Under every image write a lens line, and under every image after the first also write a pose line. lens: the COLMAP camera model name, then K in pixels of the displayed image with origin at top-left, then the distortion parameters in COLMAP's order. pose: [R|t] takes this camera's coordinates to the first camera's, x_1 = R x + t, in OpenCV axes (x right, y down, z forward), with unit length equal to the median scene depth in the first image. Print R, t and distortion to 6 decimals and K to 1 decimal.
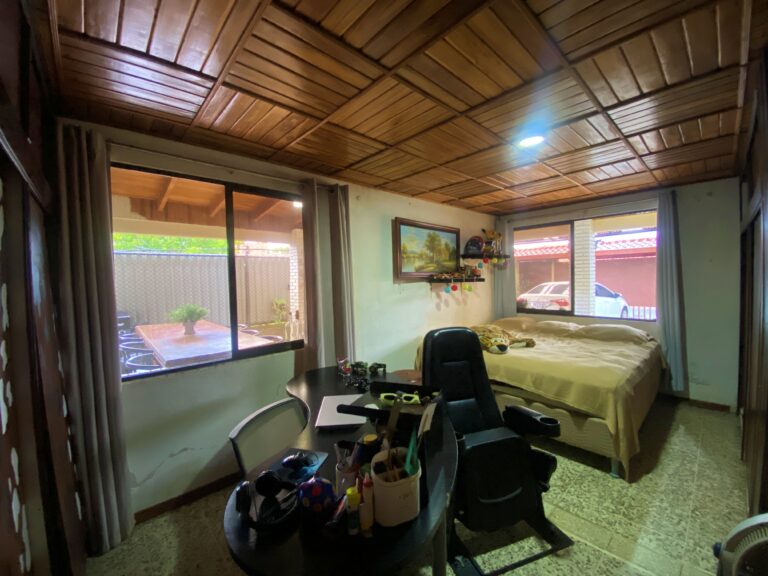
lens RADIAL K [[315.1, 0, 384.0], [0, 315.1, 288.0], [0, 0, 1]] dist [0.038684, -0.027525]
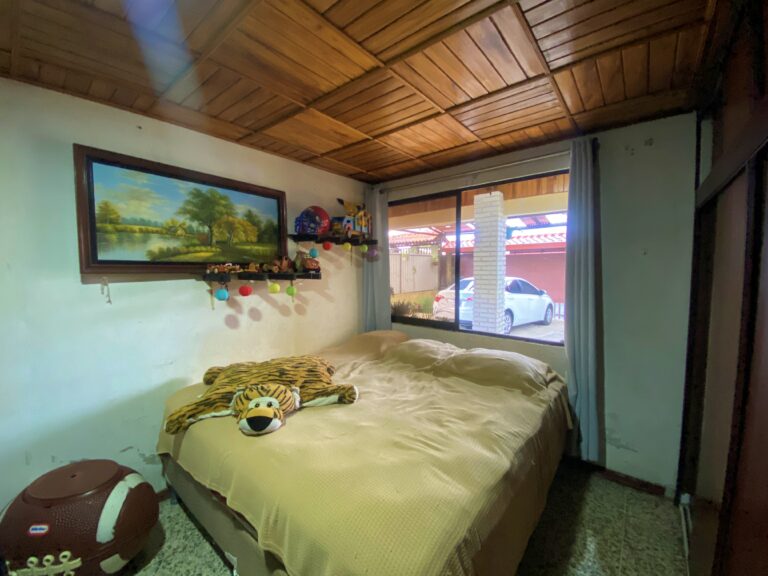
lens RADIAL K [[315.1, 0, 384.0], [0, 315.1, 288.0], [0, 0, 1]] dist [0.038684, -0.027525]
pose [[0.990141, 0.011388, 0.139609, 0.385274], [-0.015668, 0.999439, 0.029592, -0.025390], [-0.139193, -0.031488, 0.989764, 0.398686]]
